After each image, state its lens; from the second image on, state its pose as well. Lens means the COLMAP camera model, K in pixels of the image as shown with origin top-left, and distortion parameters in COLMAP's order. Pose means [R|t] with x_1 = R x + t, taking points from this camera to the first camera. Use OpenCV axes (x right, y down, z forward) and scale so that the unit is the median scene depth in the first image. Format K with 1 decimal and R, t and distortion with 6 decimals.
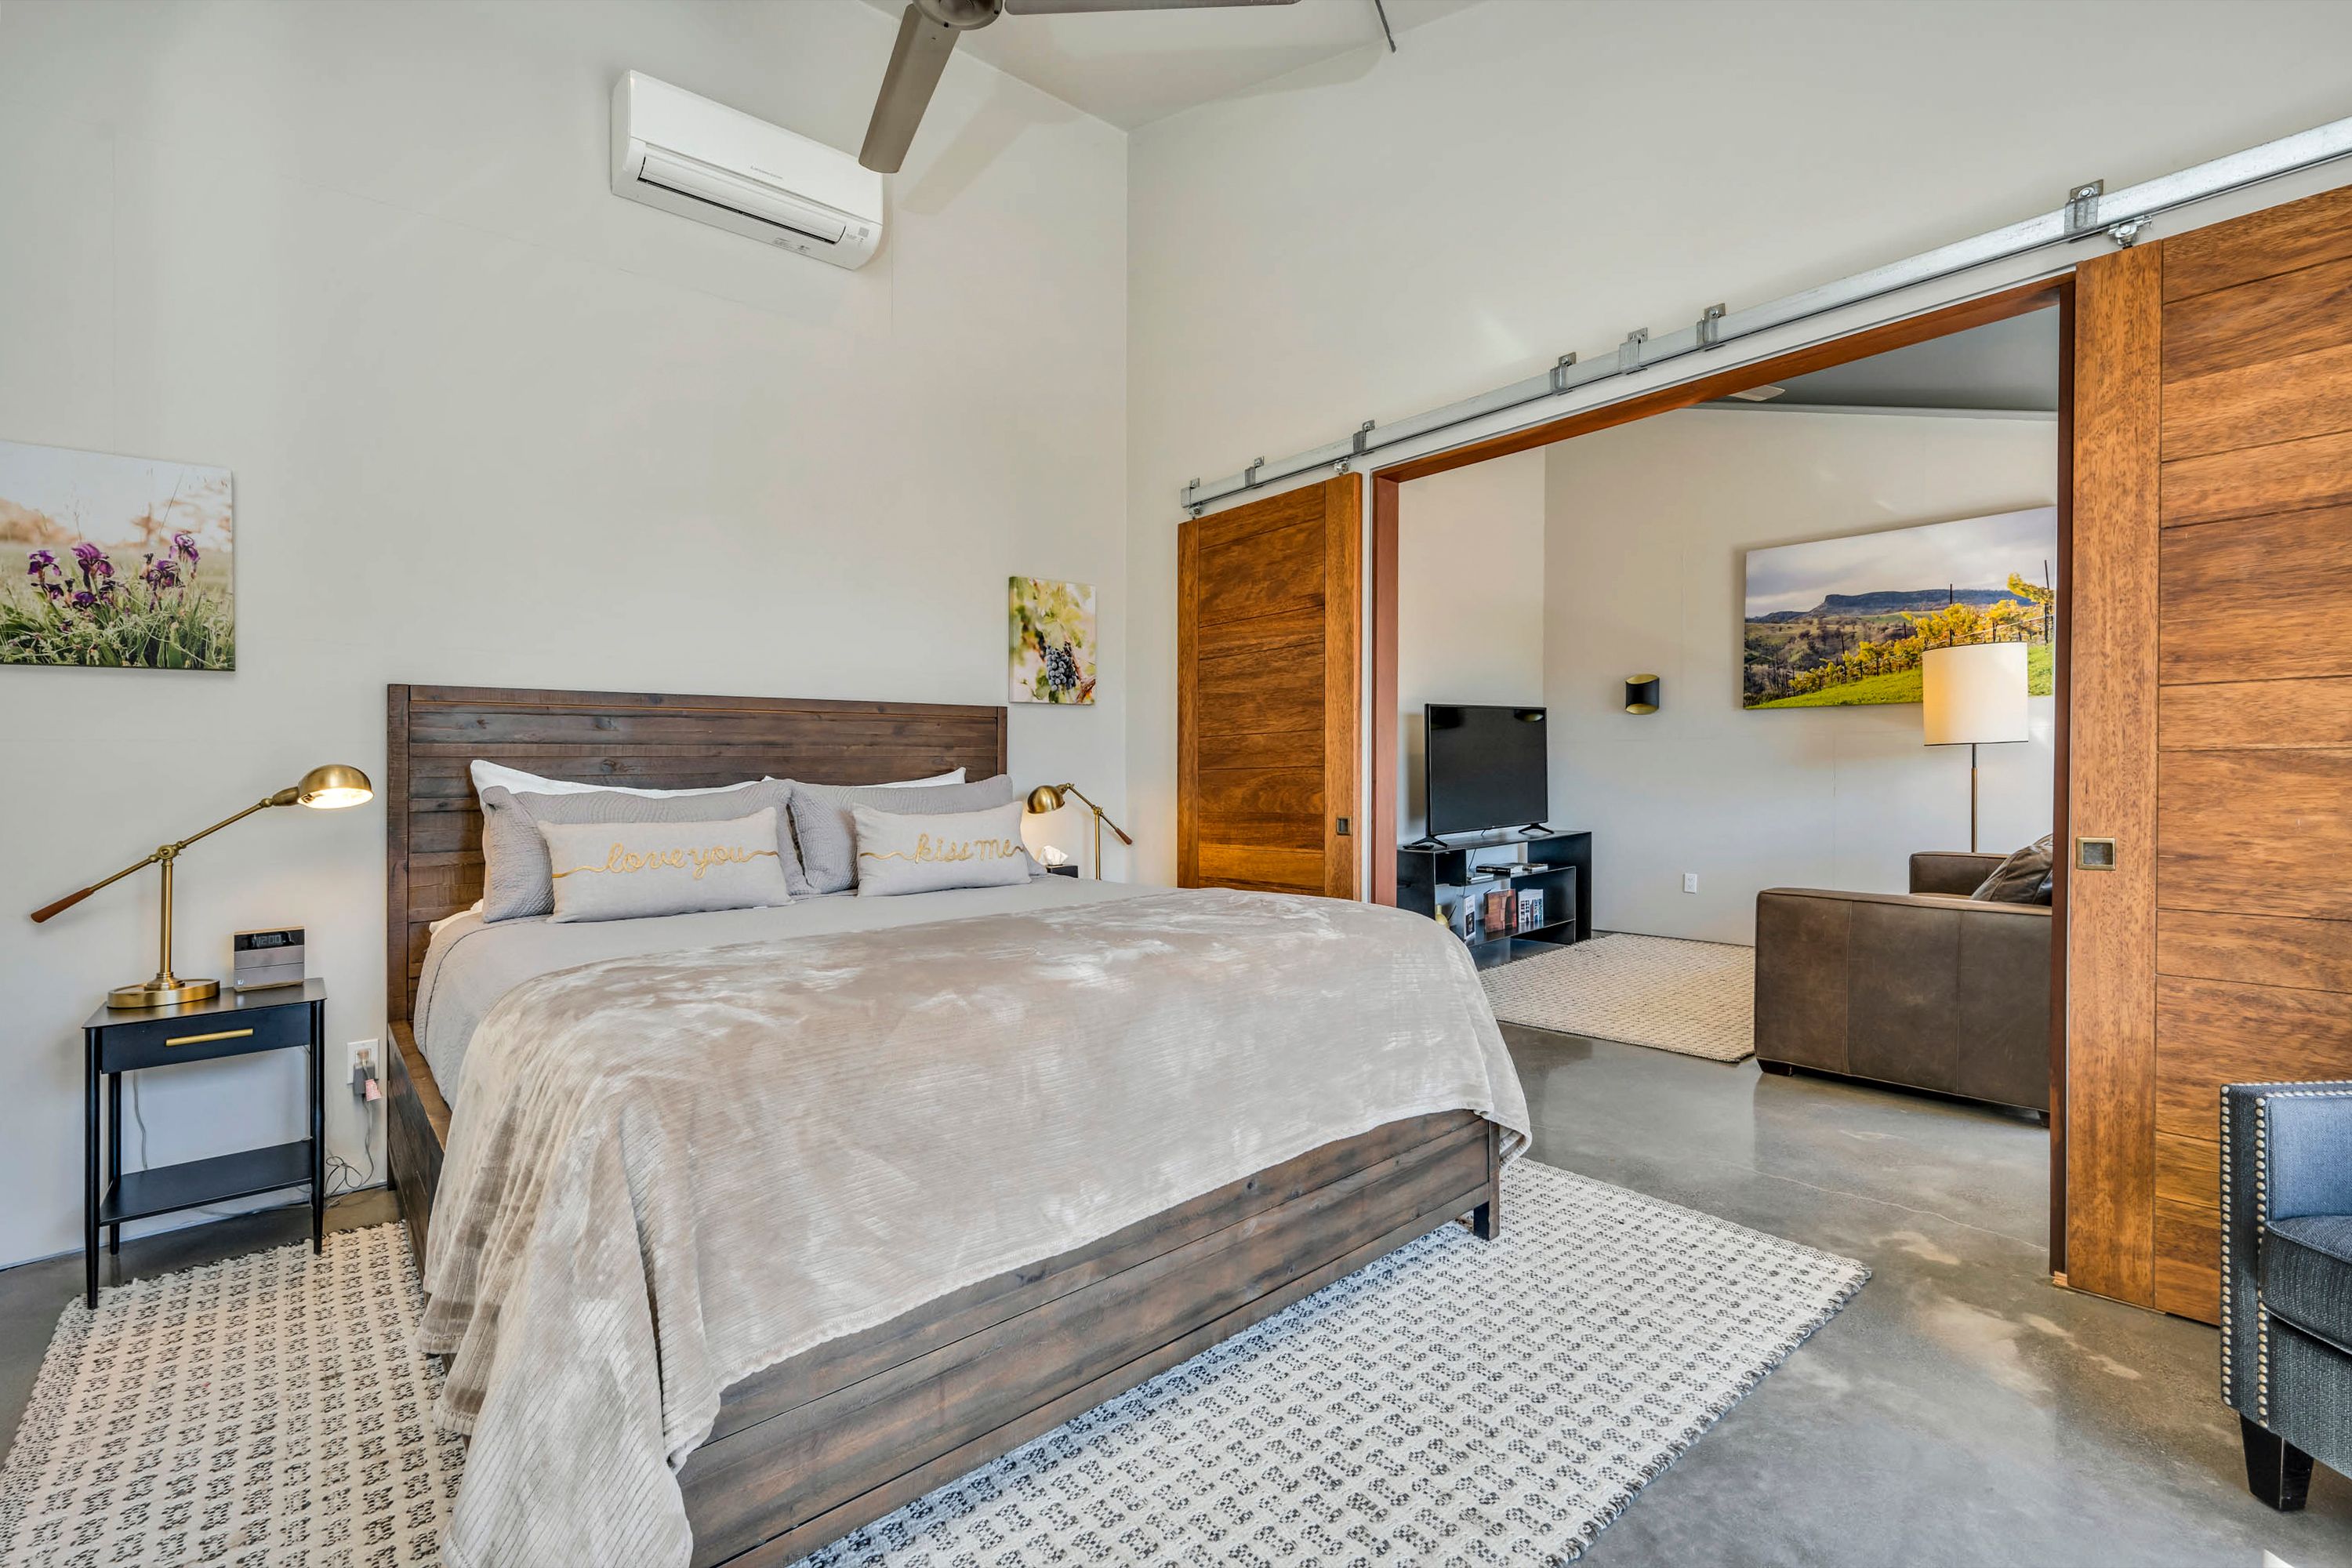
lens RADIAL K [[996.0, 0, 1180.5], [0, 996.0, 779.5], [0, 0, 1]] dist [-0.003609, 0.000973]
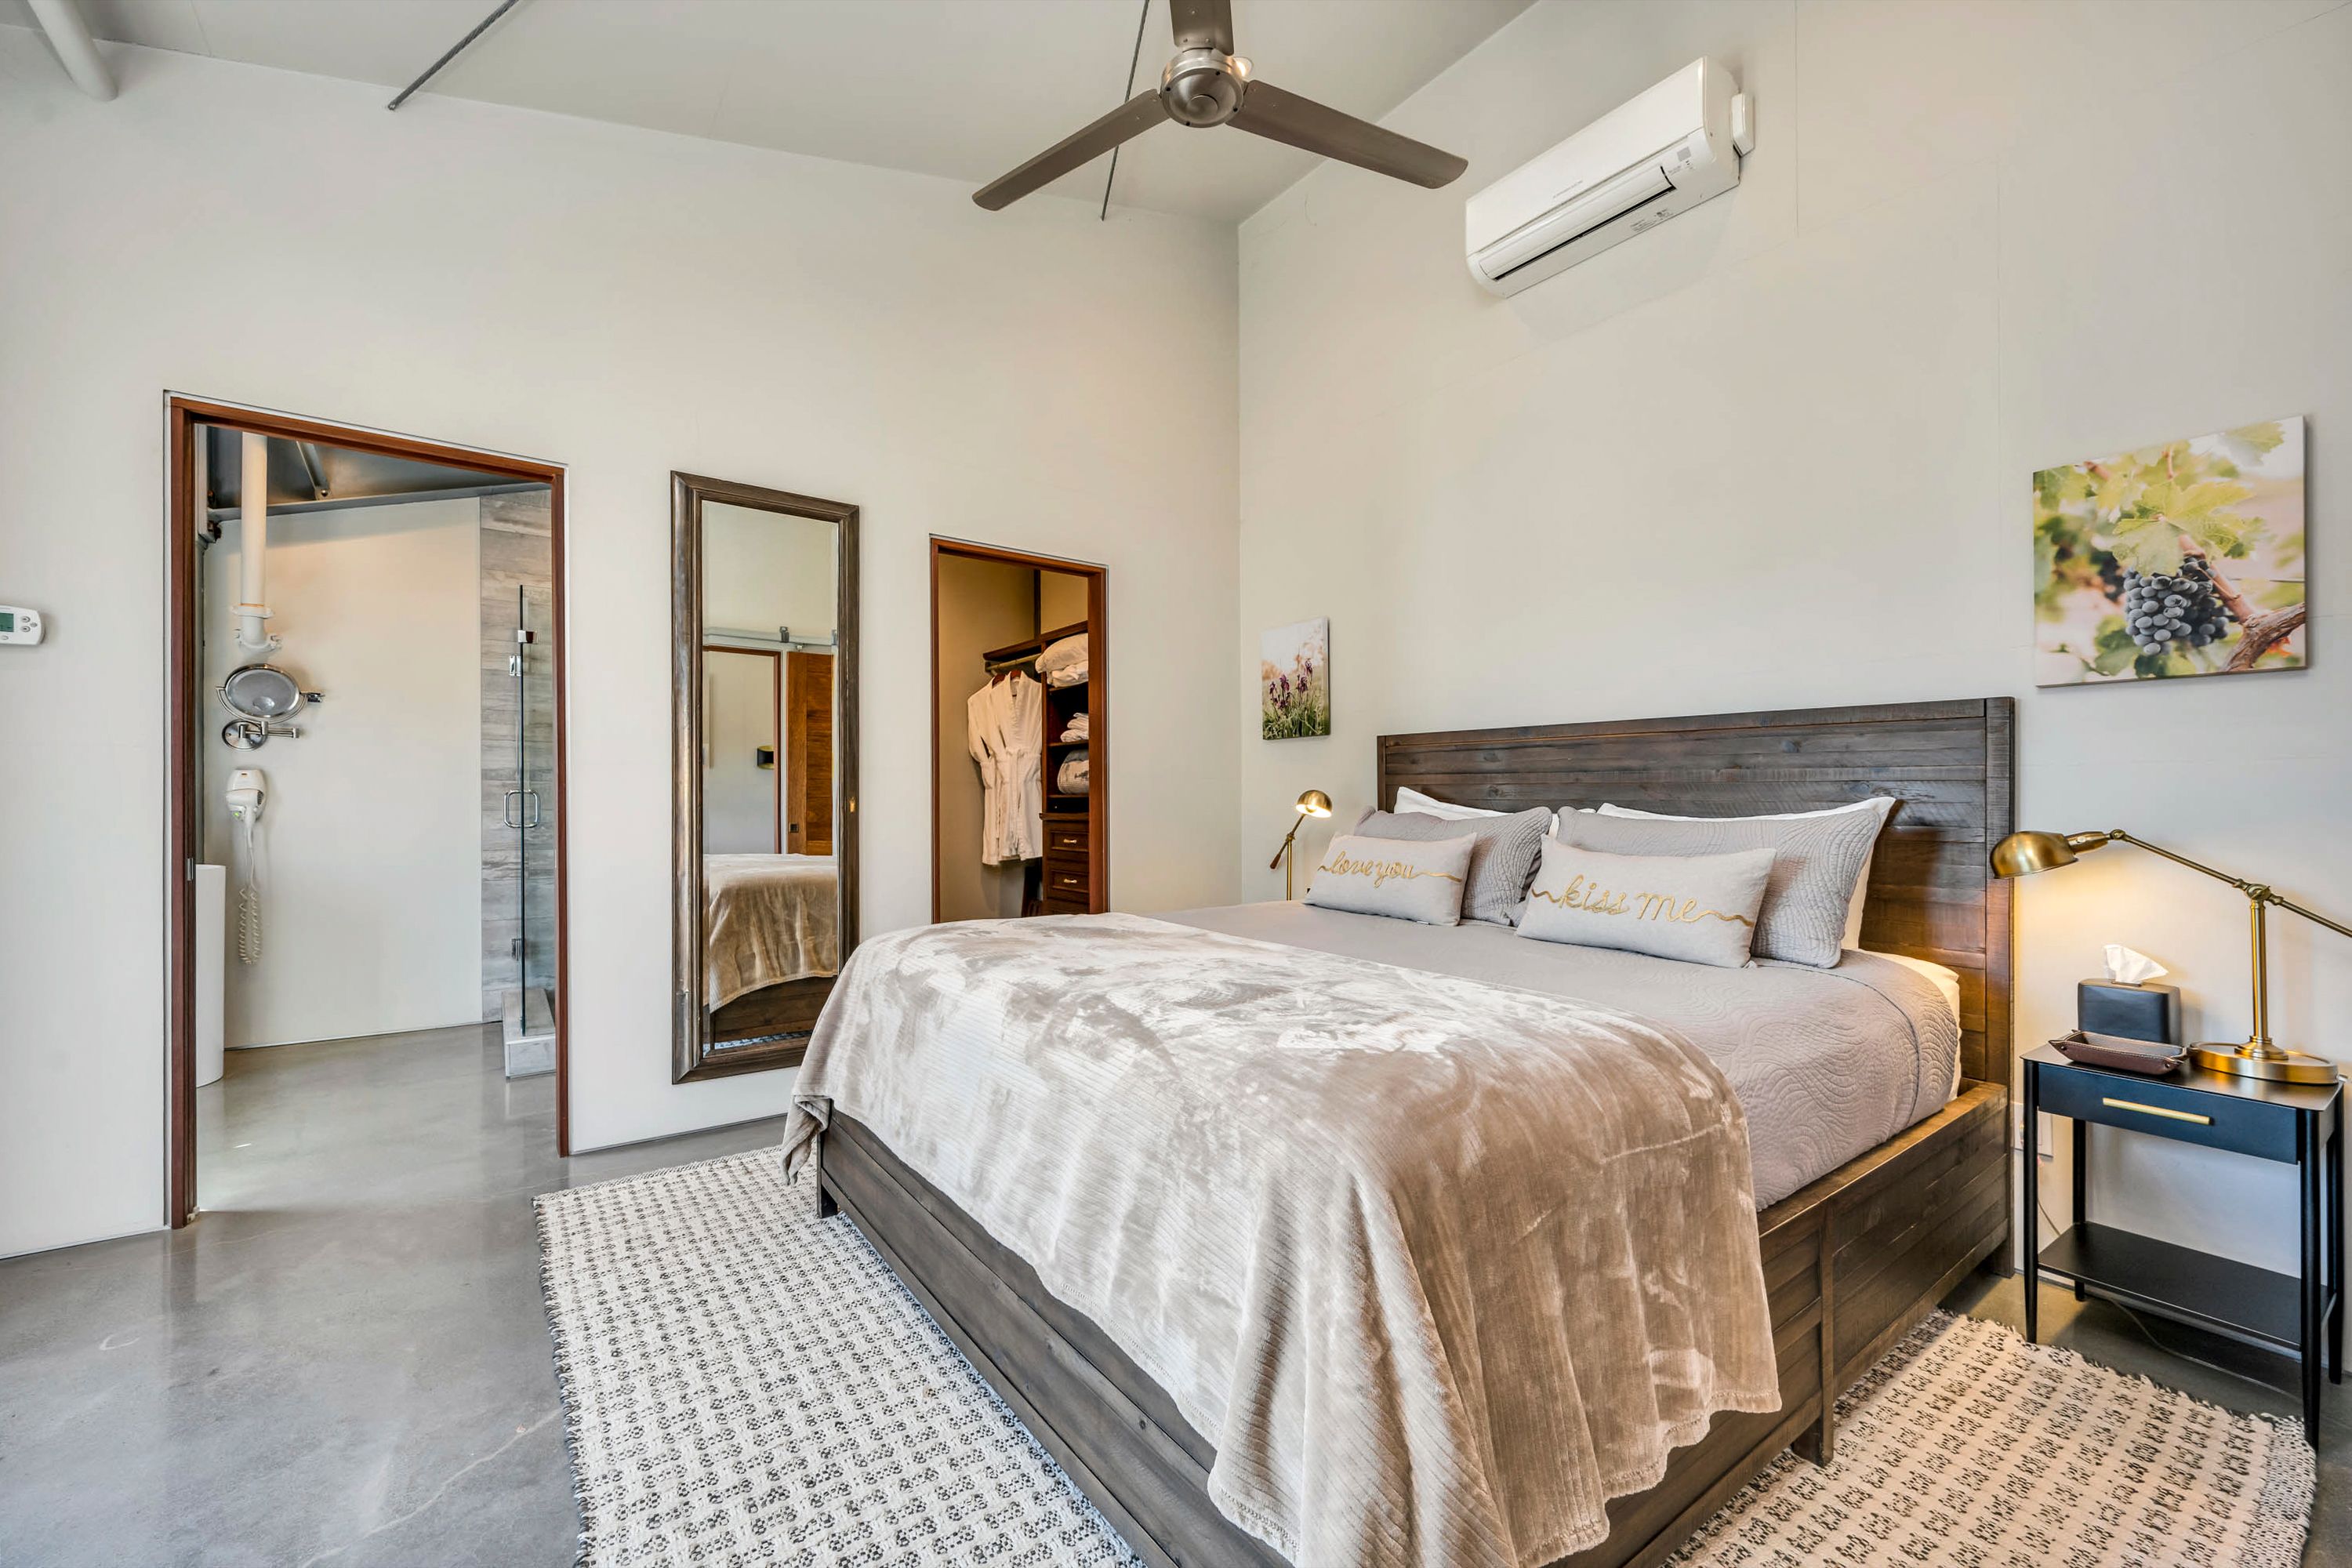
lens RADIAL K [[943.8, 0, 1210.7], [0, 943.8, 800.7], [0, 0, 1]] dist [-0.002864, 0.000381]
pose [[-0.058235, 0.017184, -0.998155, 0.596875], [-0.013353, 0.999749, 0.017990, -0.020271], [0.998214, 0.014376, -0.057991, 0.787985]]
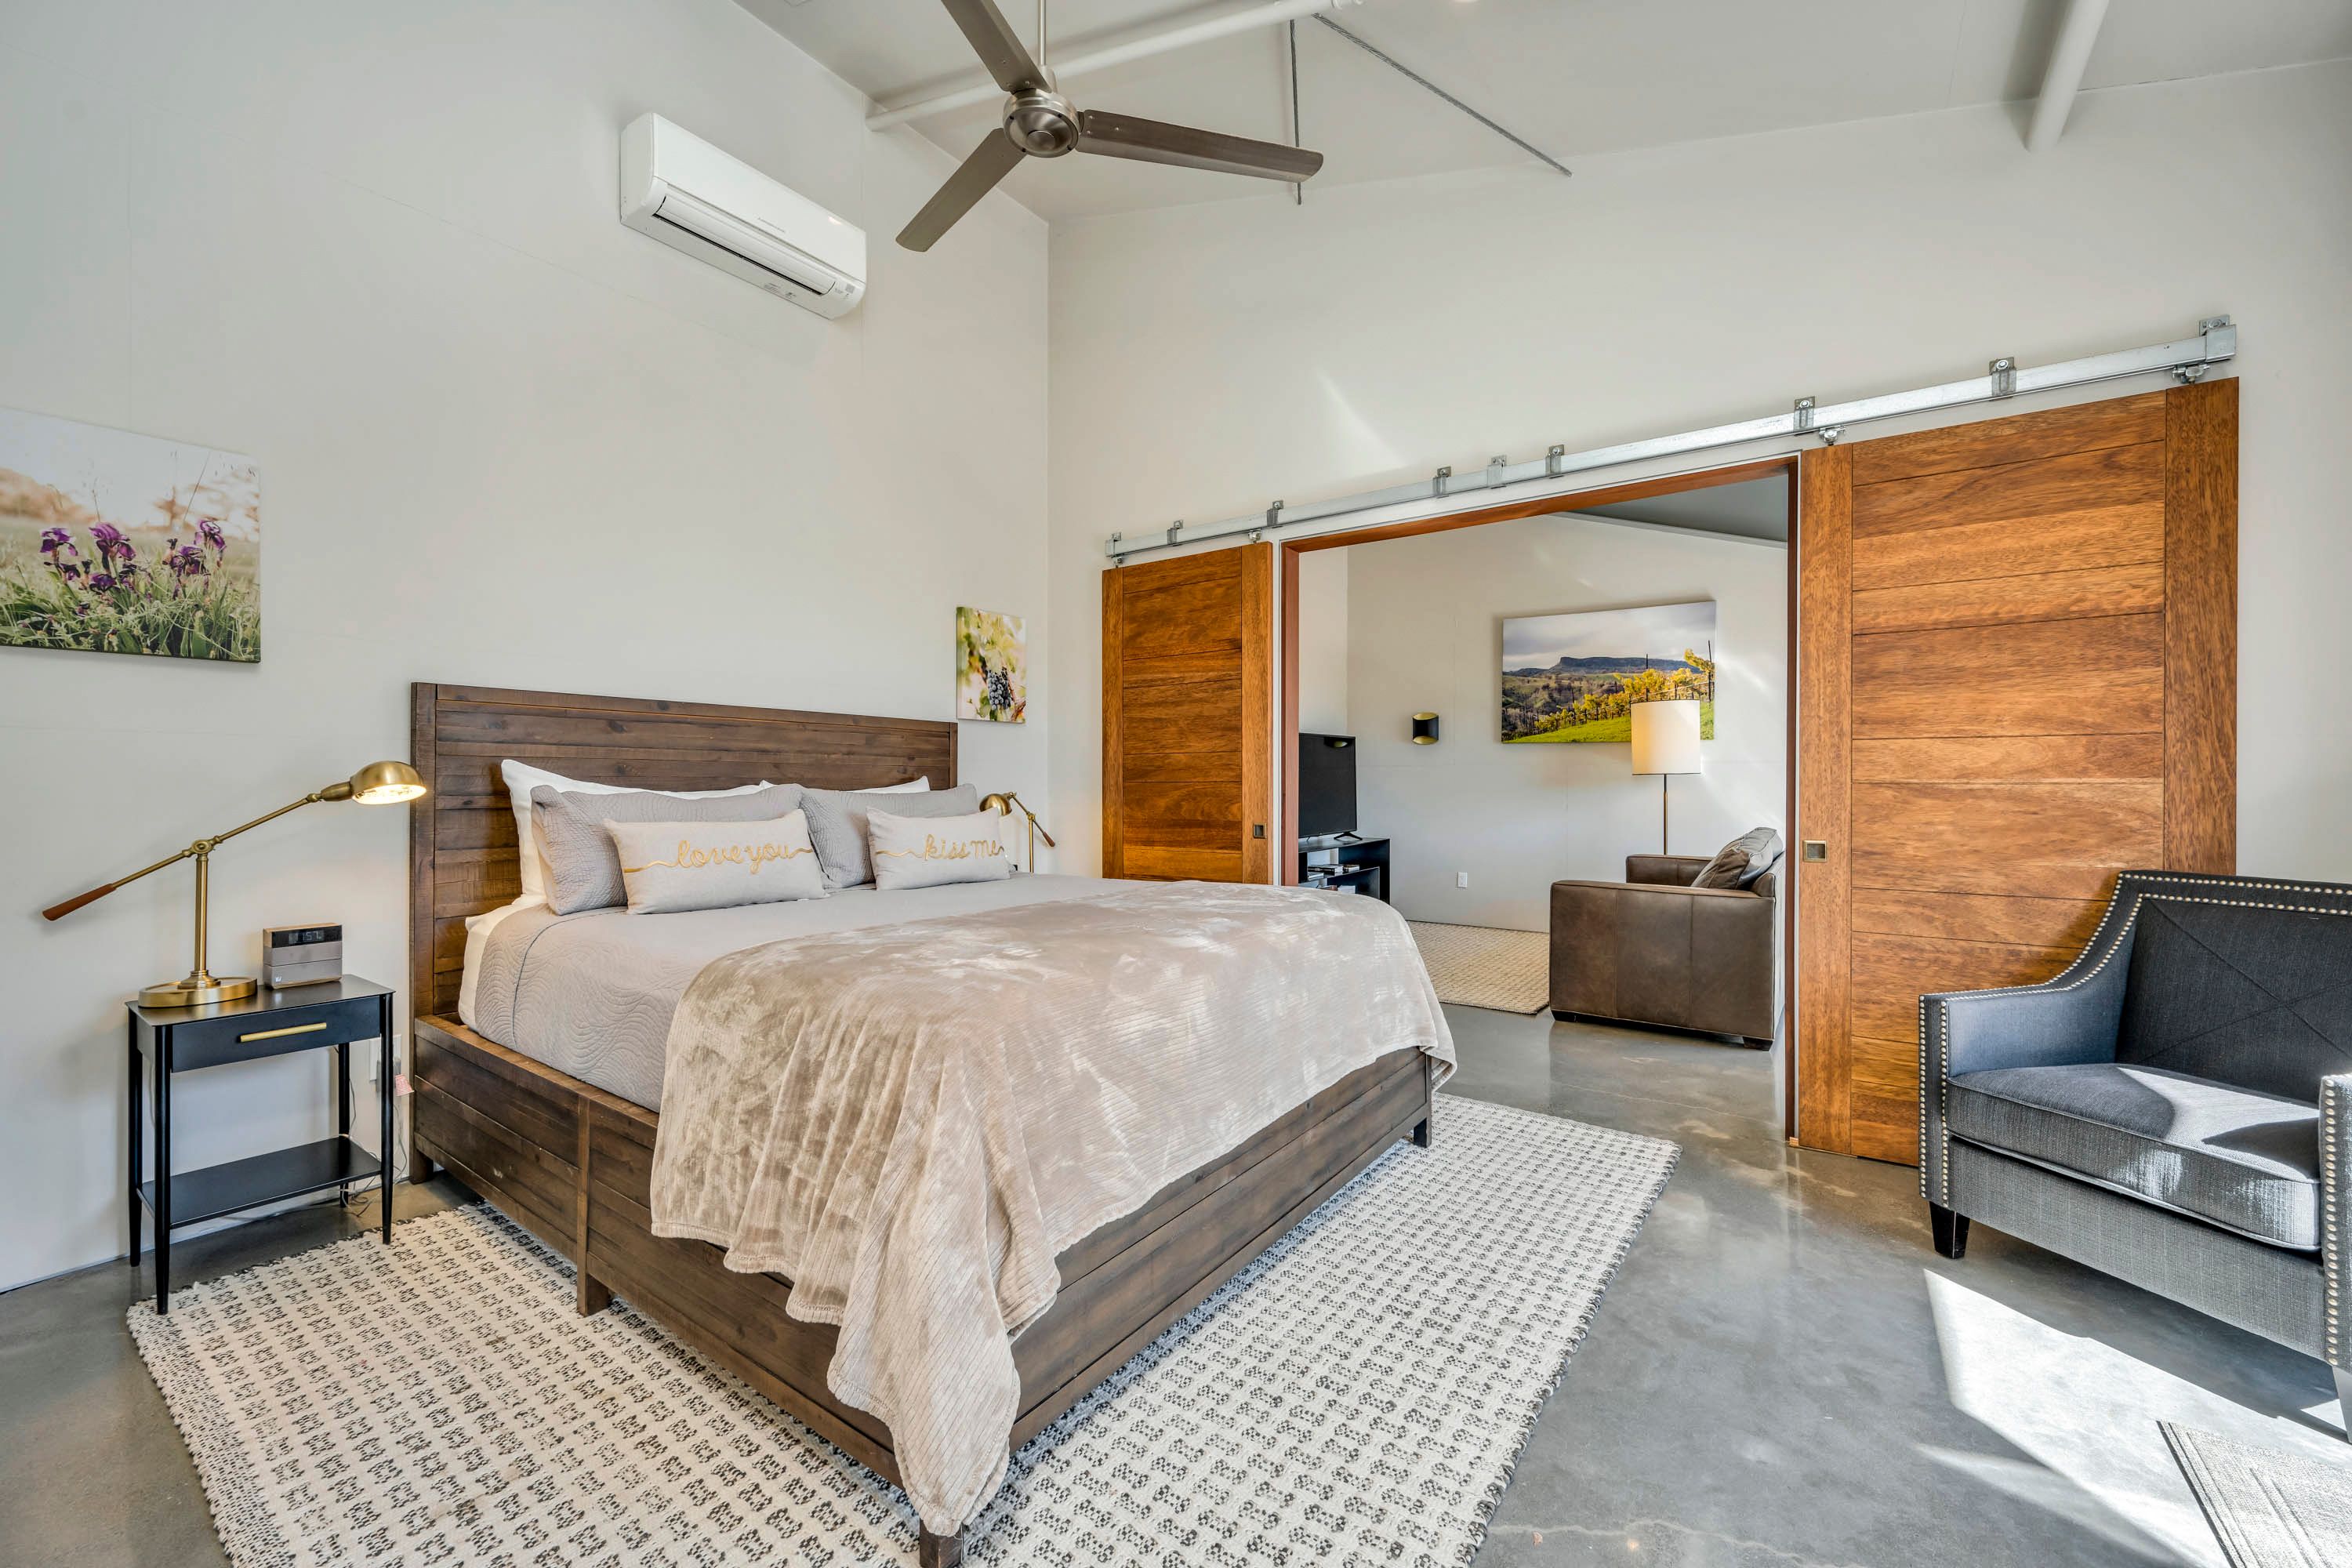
lens RADIAL K [[908.5, 0, 1177.7], [0, 908.5, 780.7], [0, 0, 1]] dist [-0.003561, 0.000797]
pose [[0.972241, 0.019801, 0.233143, -0.240063], [-0.016734, 0.999746, -0.015126, 0.004523], [-0.233383, 0.010805, 0.972325, -0.070665]]
